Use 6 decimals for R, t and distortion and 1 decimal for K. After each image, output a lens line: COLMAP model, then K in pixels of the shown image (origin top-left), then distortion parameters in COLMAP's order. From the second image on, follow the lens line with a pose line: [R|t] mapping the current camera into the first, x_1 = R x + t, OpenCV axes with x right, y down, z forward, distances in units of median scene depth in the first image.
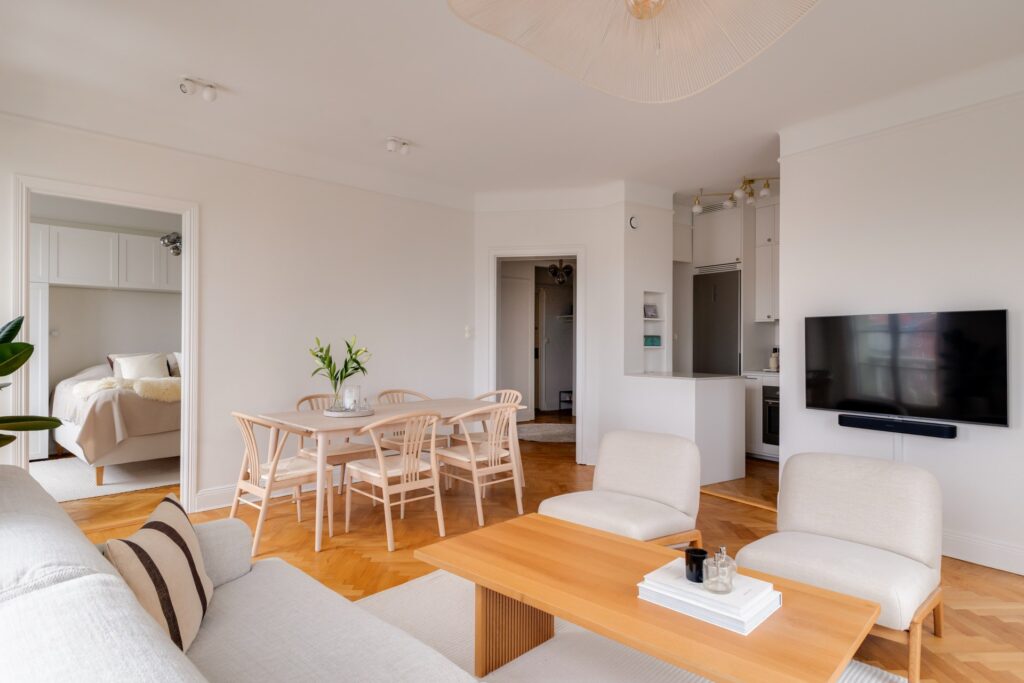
lens RADIAL K [[535.9, 0, 512.0], [0, 535.9, 341.5], [0, 0, 1]] dist [-0.003082, -0.000968]
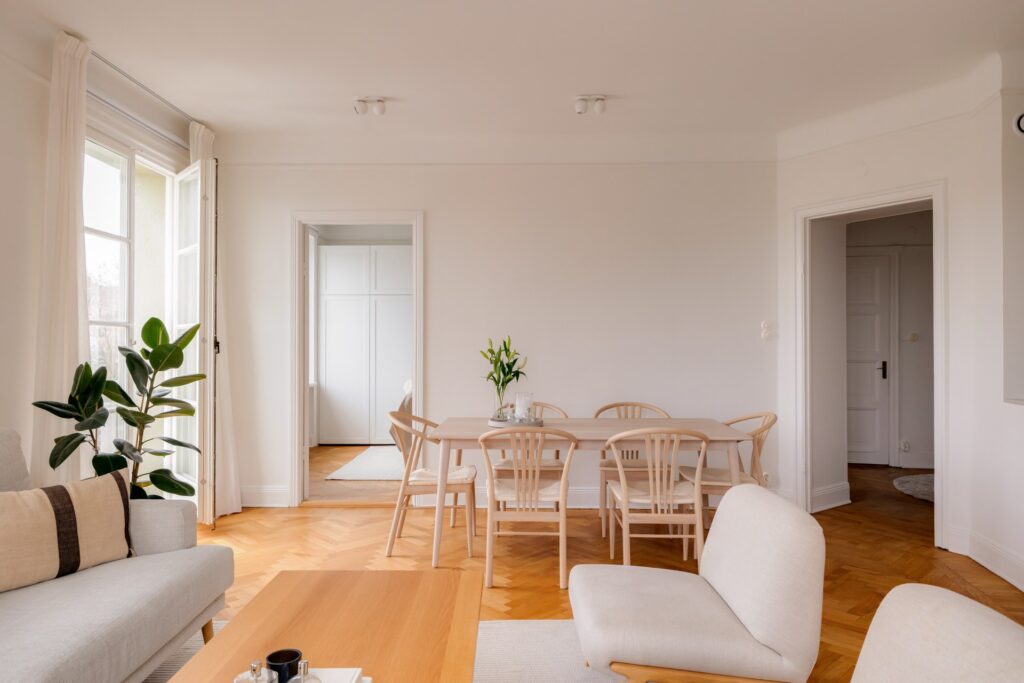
lens RADIAL K [[611.5, 0, 512.0], [0, 611.5, 341.5], [0, 0, 1]] dist [0.002123, -0.025352]
pose [[0.711671, -0.001181, -0.702512, 0.355892], [0.001201, 0.999999, -0.000464, -0.001083], [0.702512, -0.000514, 0.711672, 0.247598]]
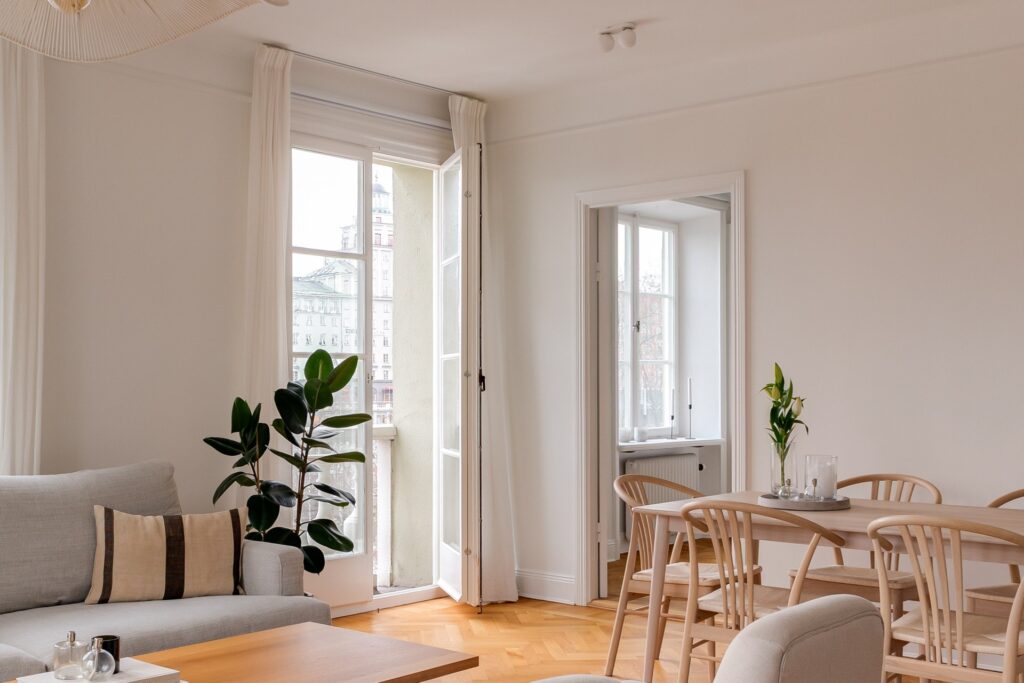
lens RADIAL K [[1069.2, 0, 512.1], [0, 1069.2, 391.2], [0, 0, 1]] dist [-0.101385, -0.003076]
pose [[0.111709, 0.009076, -0.993699, 0.656272], [0.009301, 0.999905, 0.010178, 0.004039], [0.993697, -0.010379, 0.111614, 0.514331]]
